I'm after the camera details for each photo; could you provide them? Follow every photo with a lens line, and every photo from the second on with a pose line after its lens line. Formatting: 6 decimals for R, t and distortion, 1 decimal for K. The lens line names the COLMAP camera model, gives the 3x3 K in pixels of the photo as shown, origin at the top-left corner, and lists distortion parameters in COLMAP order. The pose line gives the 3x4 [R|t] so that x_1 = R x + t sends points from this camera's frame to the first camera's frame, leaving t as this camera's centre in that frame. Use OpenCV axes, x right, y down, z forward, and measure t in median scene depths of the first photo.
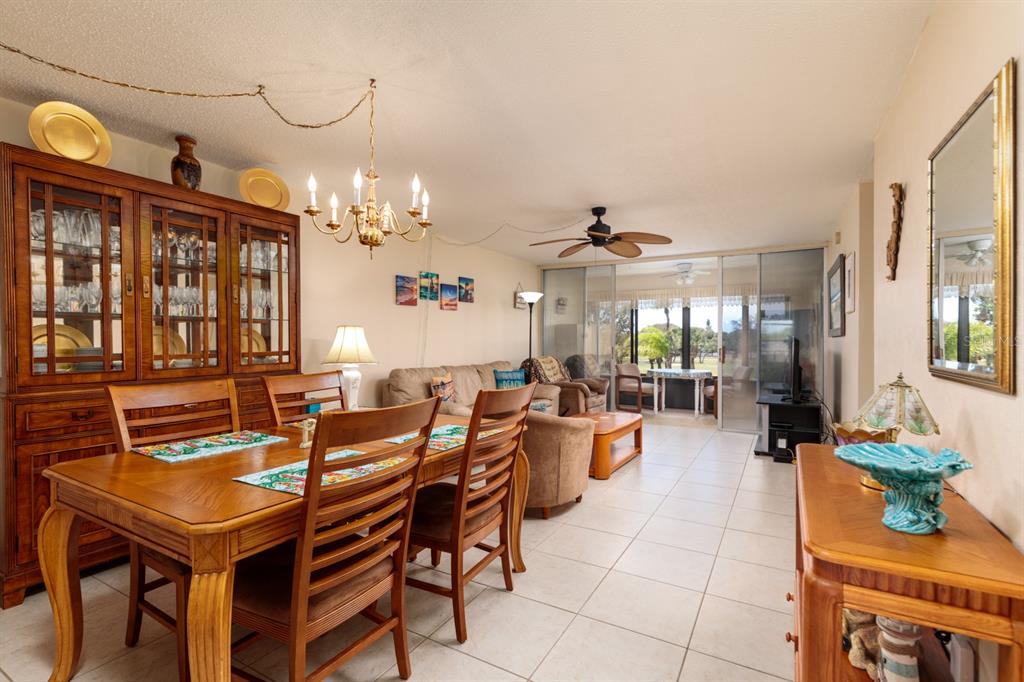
lens RADIAL K [[478.1, 0, 512.0], [0, 478.1, 341.0], [0, 0, 1]] dist [0.002916, 0.000719]
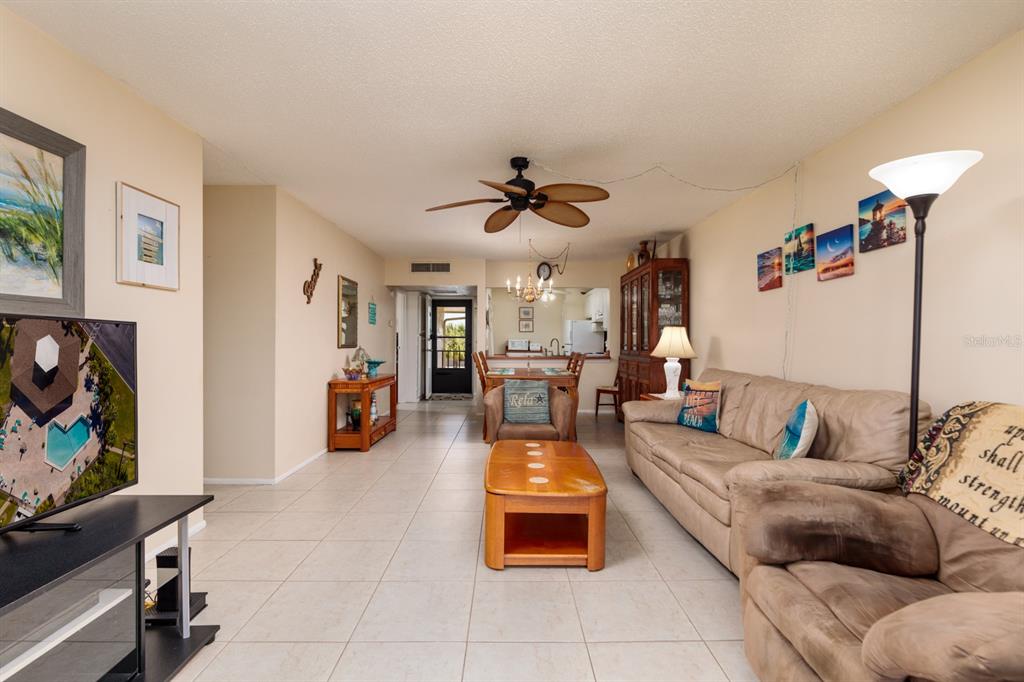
lens RADIAL K [[478.1, 0, 512.0], [0, 478.1, 341.0], [0, 0, 1]] dist [0.002916, 0.000719]
pose [[-0.863891, -0.007798, -0.503618, 0.476736], [-0.009612, 0.999953, 0.001005, 0.008139], [0.503587, 0.005709, -0.863926, 1.376991]]
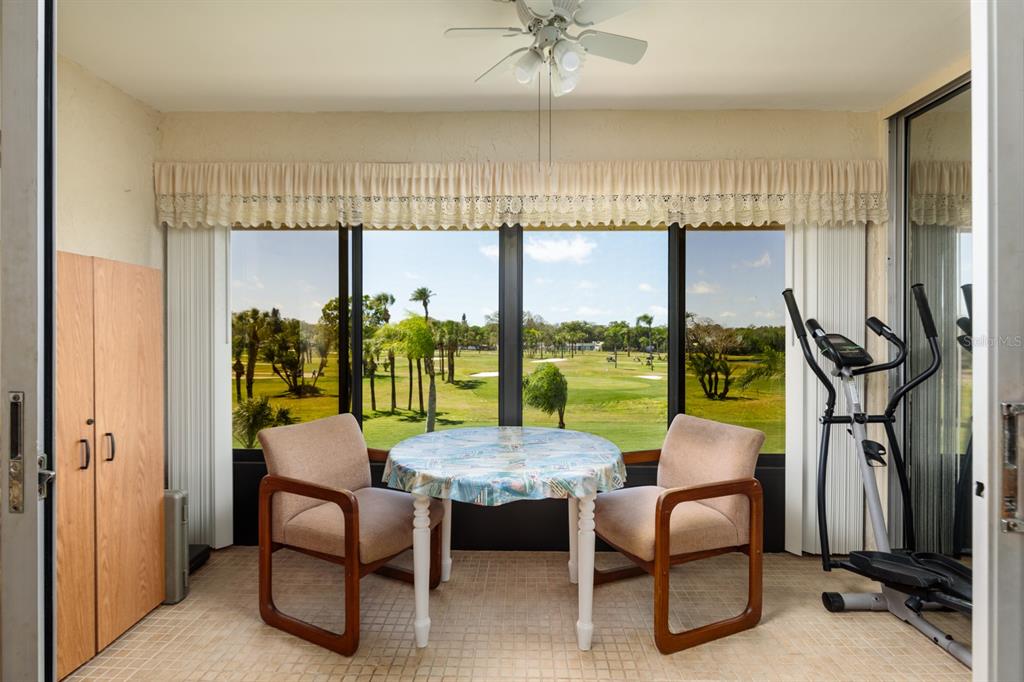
lens RADIAL K [[478.1, 0, 512.0], [0, 478.1, 341.0], [0, 0, 1]] dist [0.002916, 0.000719]
pose [[0.880472, -0.005963, 0.474061, 0.346895], [-0.000199, 0.999916, 0.012947, -0.001039], [-0.474098, -0.011494, 0.880397, 1.179873]]
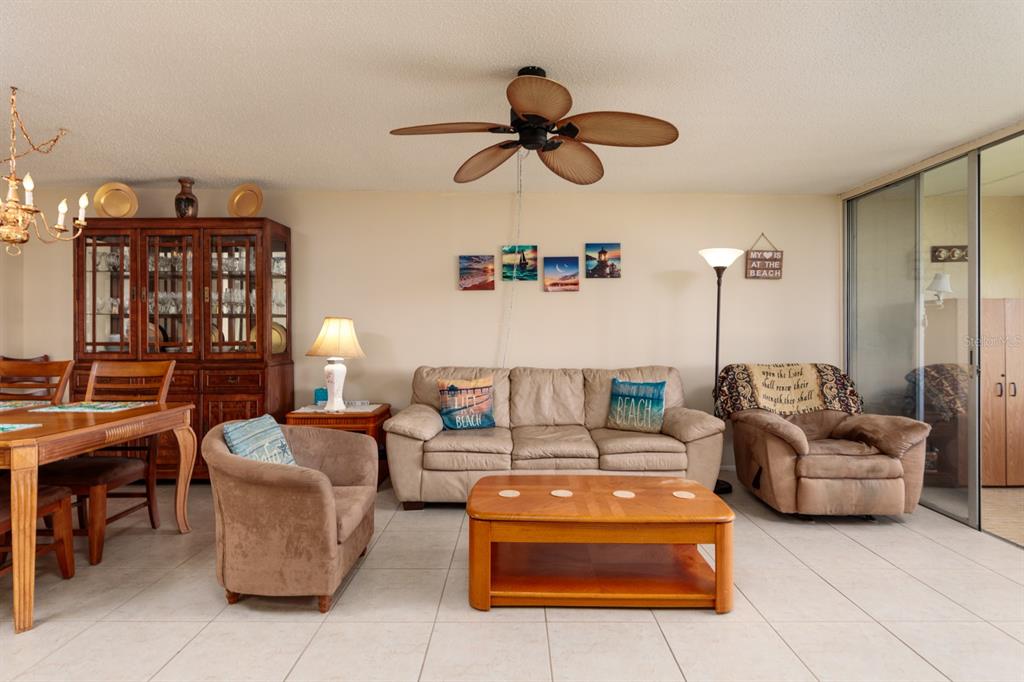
lens RADIAL K [[496.7, 0, 516.0], [0, 496.7, 330.8], [0, 0, 1]] dist [0.003545, 0.000932]
pose [[0.502515, -0.008195, -0.864530, 0.527788], [-0.003080, 0.999932, -0.011268, 0.004401], [0.864563, 0.008325, 0.502455, 0.600910]]
